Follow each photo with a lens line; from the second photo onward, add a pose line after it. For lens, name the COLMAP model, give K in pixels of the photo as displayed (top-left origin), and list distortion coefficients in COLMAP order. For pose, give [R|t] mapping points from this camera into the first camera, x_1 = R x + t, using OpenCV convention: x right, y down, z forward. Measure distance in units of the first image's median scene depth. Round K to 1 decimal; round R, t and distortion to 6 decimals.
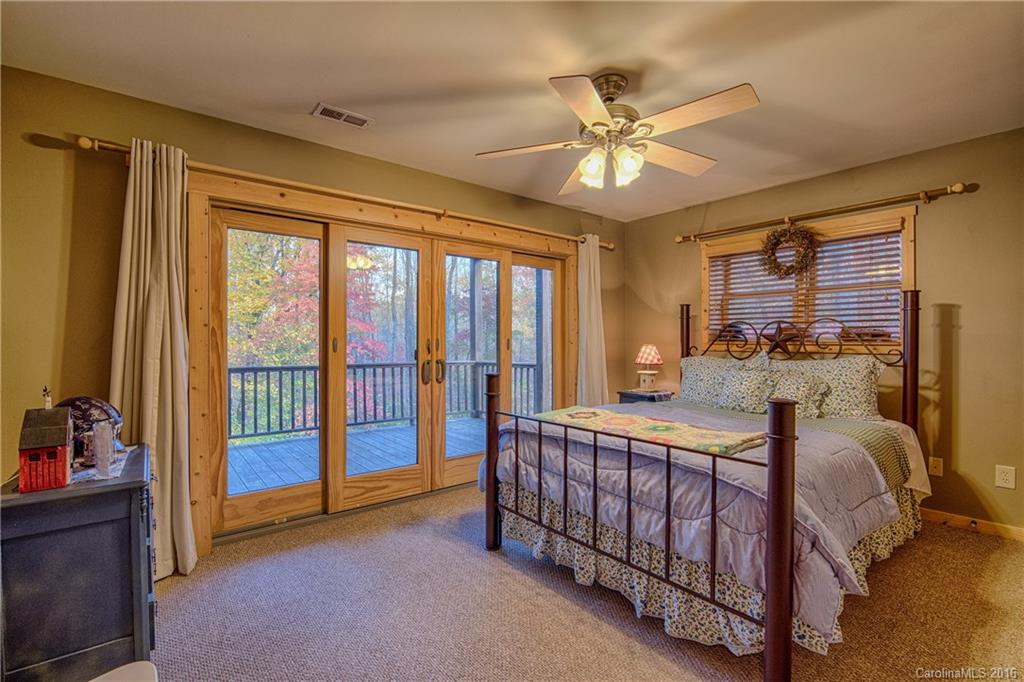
lens RADIAL K [[460.5, 0, 516.6], [0, 460.5, 342.2], [0, 0, 1]] dist [-0.001574, -0.000561]
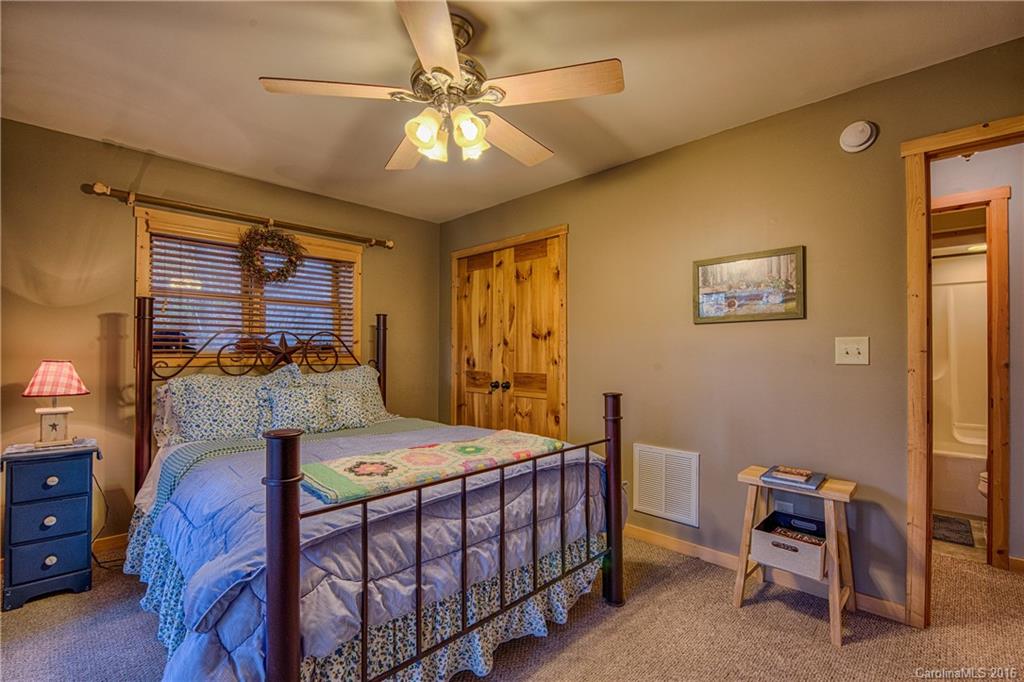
lens RADIAL K [[460.5, 0, 508.0], [0, 460.5, 340.8], [0, 0, 1]] dist [-0.001574, -0.000561]
pose [[-0.100272, 0.023711, 0.994677, -0.427833], [-0.000539, 0.999715, -0.023885, -0.006224], [-0.994960, -0.002932, -0.100231, 0.704415]]
